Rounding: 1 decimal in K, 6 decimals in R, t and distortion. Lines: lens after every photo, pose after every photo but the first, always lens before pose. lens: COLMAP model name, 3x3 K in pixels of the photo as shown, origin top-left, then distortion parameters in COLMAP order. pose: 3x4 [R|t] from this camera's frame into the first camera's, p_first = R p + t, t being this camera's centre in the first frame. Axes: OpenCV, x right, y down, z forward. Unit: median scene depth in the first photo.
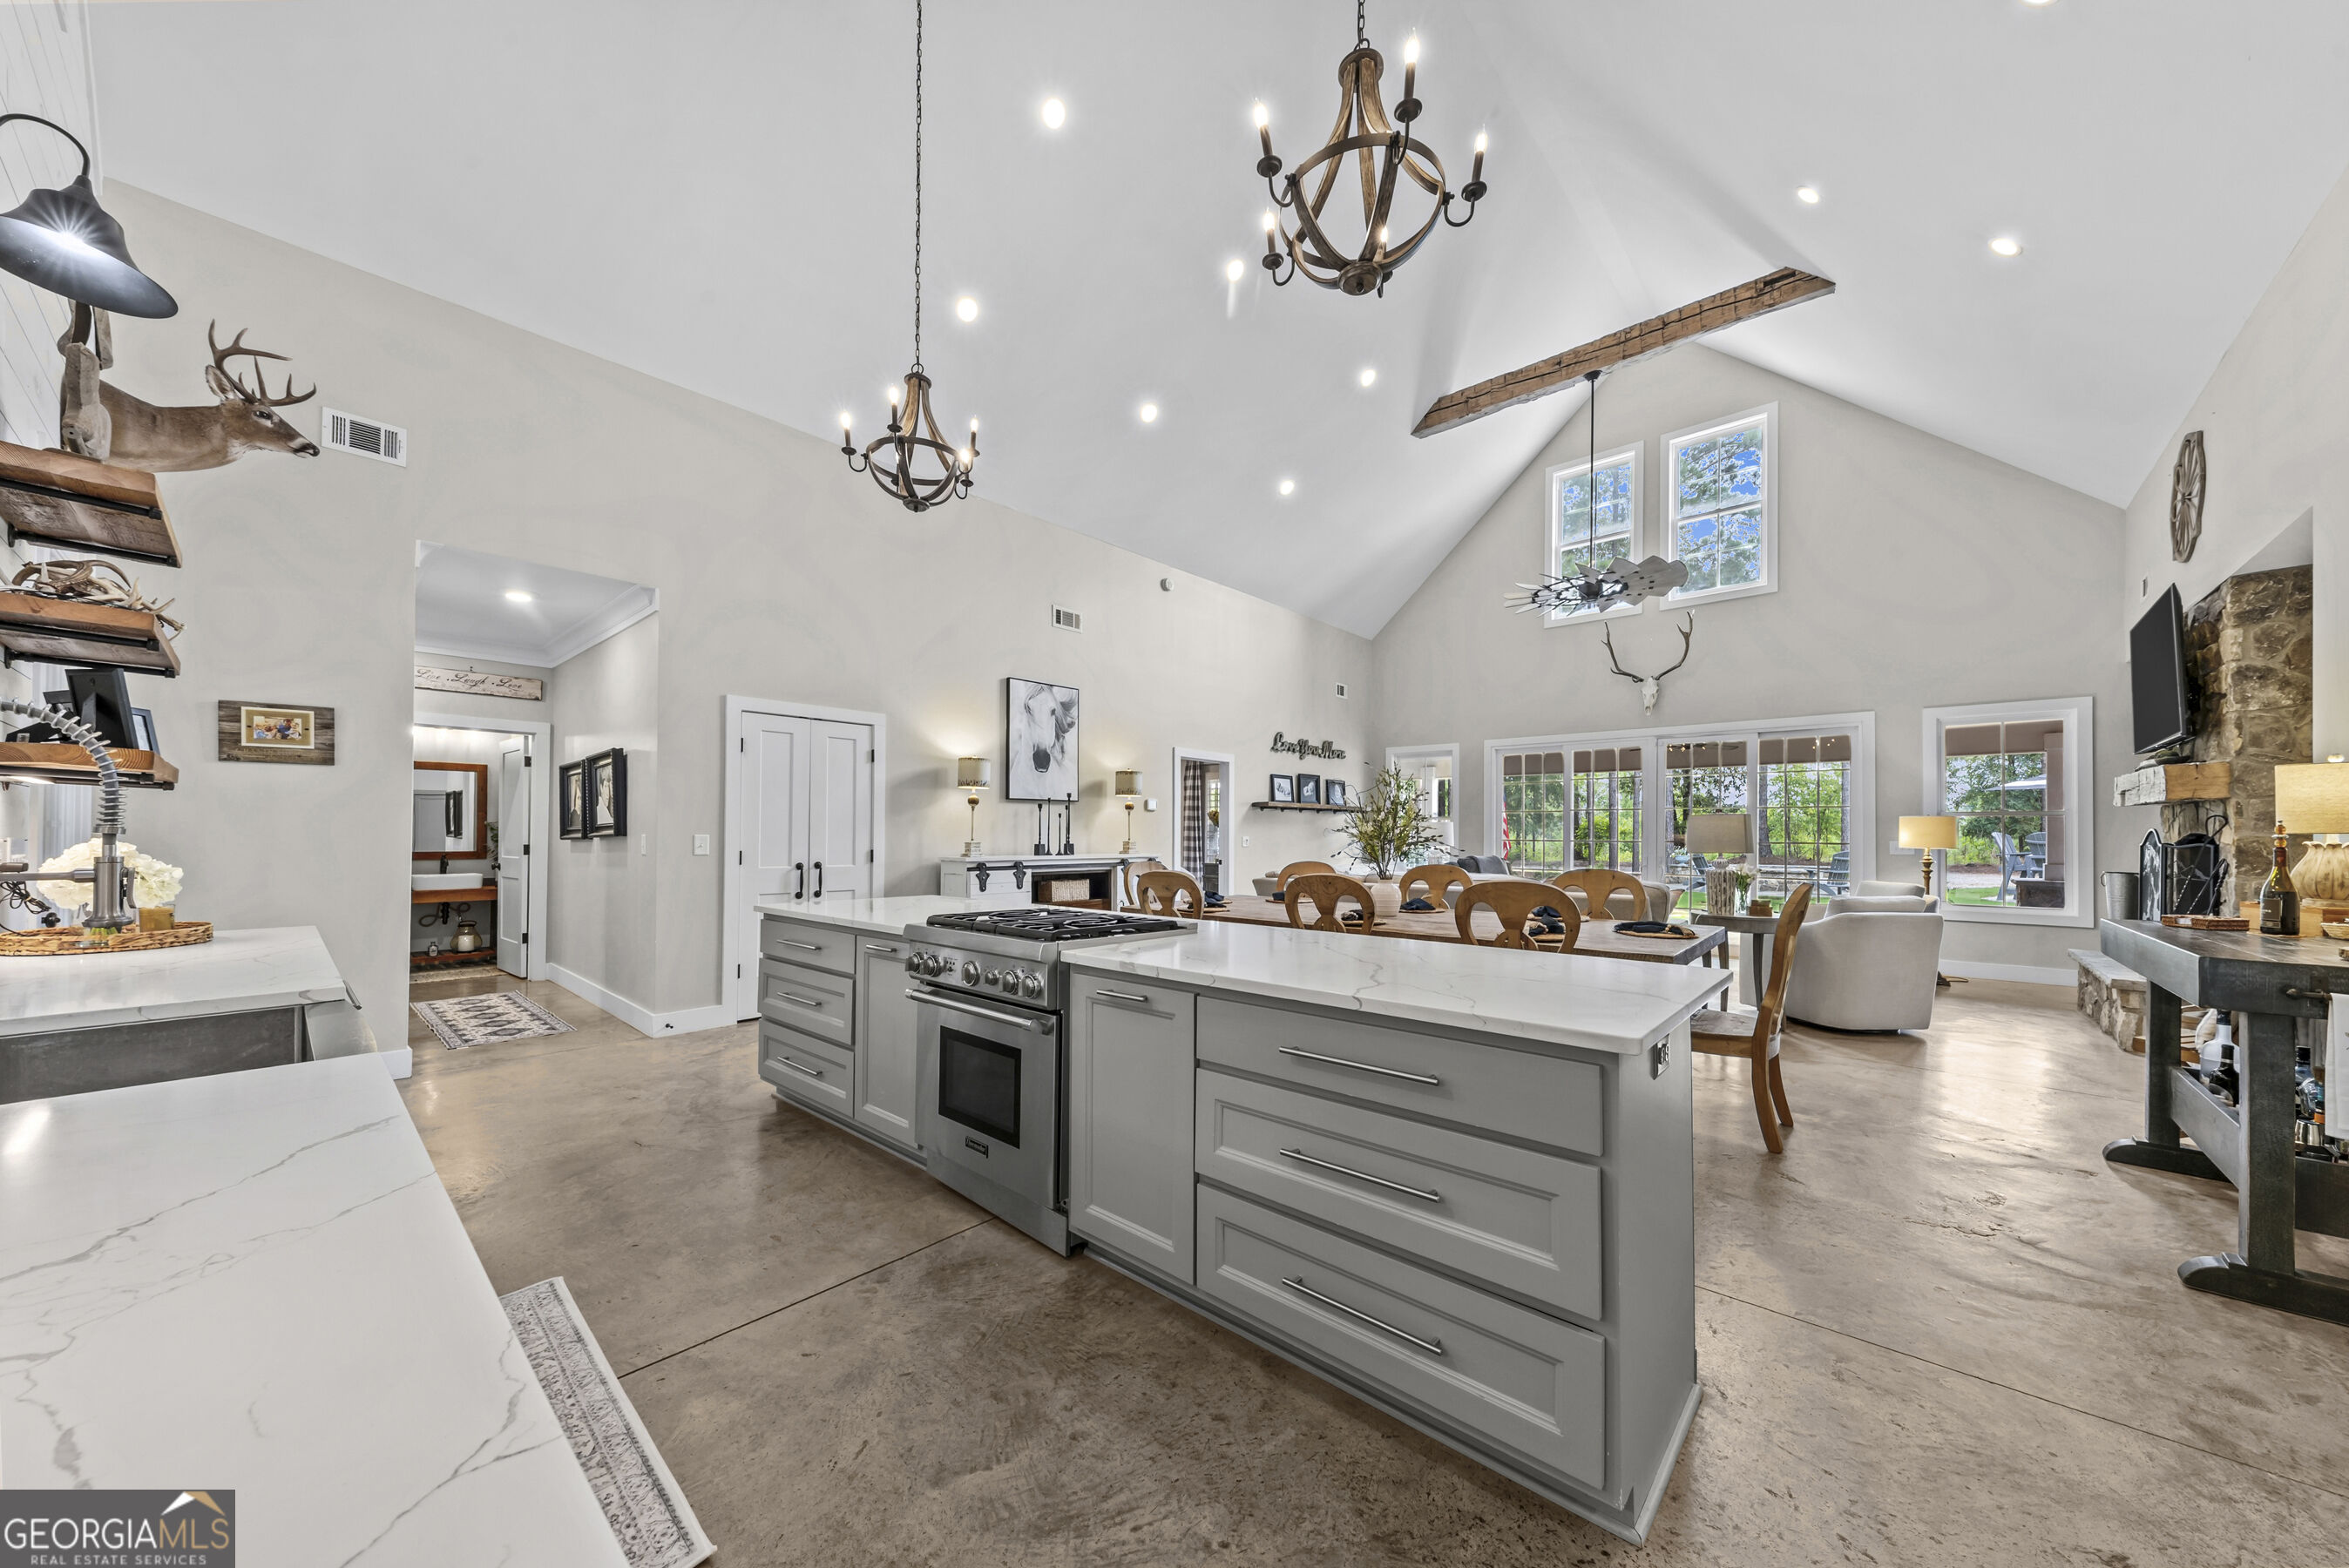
lens RADIAL K [[803.0, 0, 1185.3], [0, 803.0, 837.7], [0, 0, 1]] dist [0.000432, 0.000005]
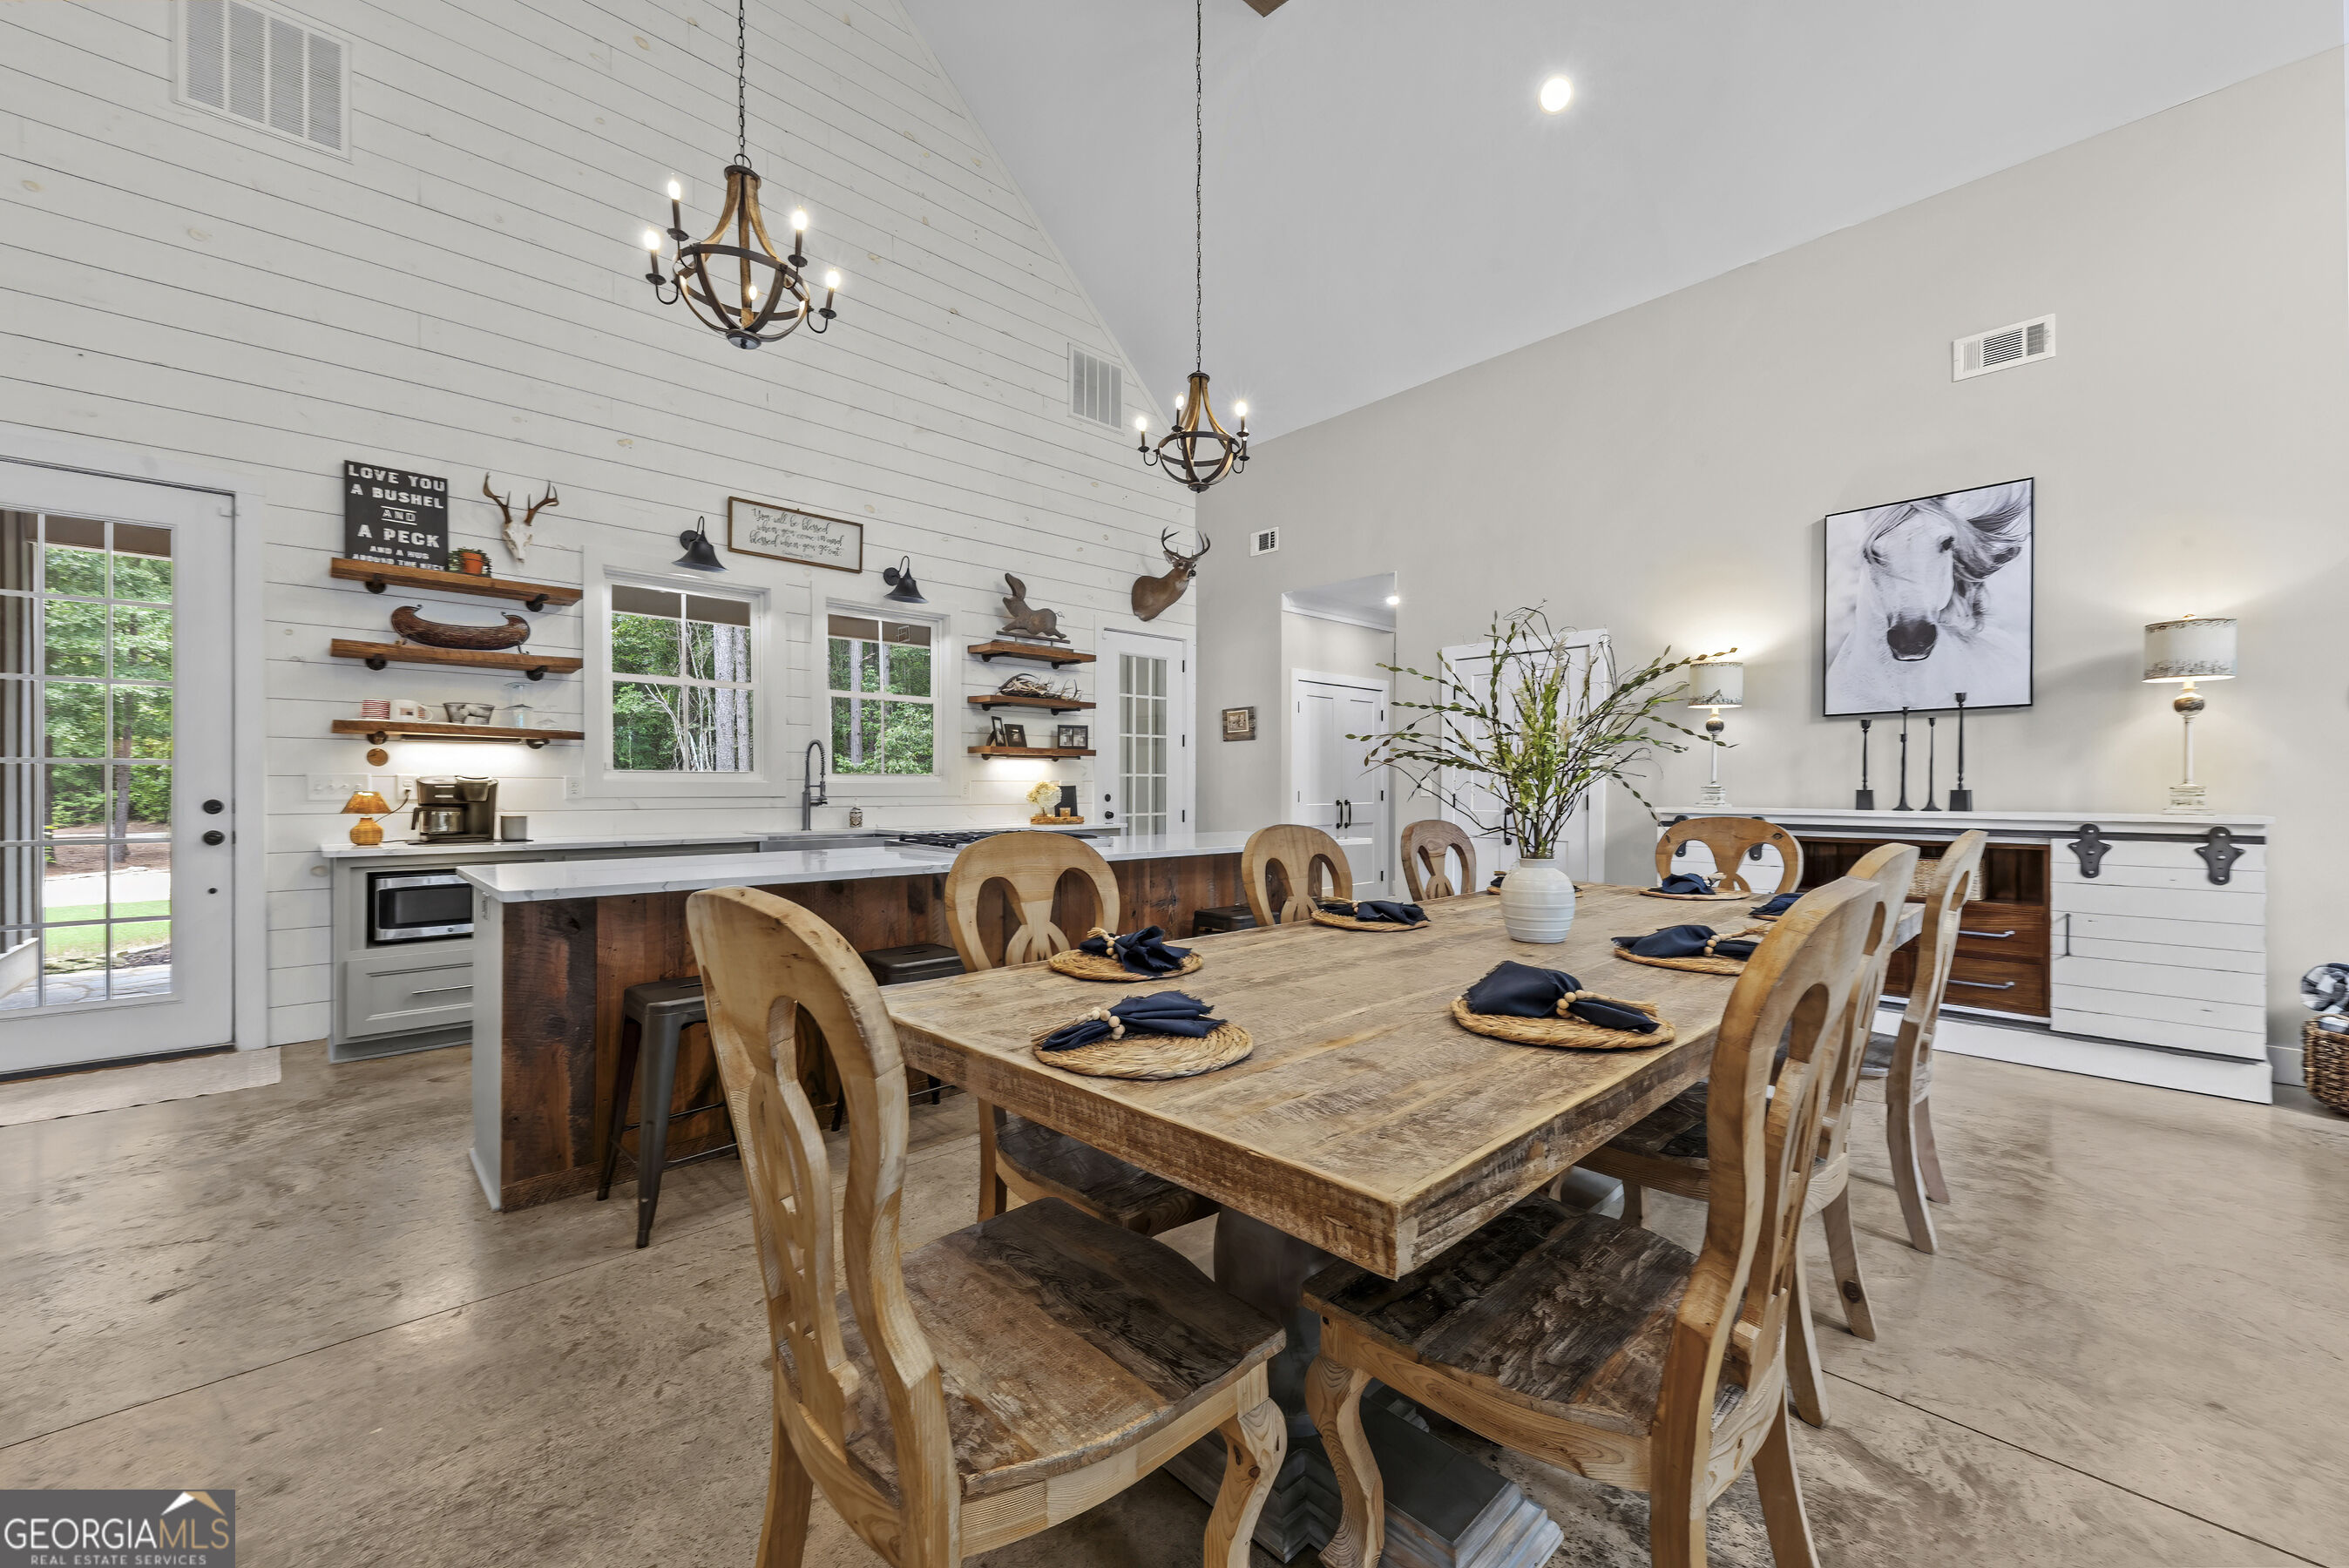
lens RADIAL K [[915.4, 0, 1188.3], [0, 915.4, 783.3], [0, 0, 1]] dist [-0.000044, 0.000045]
pose [[-0.077606, 0.003753, -0.996977, 0.610323], [0.006759, 0.999972, 0.003238, -0.002973], [0.996961, -0.006488, -0.077630, 0.682195]]
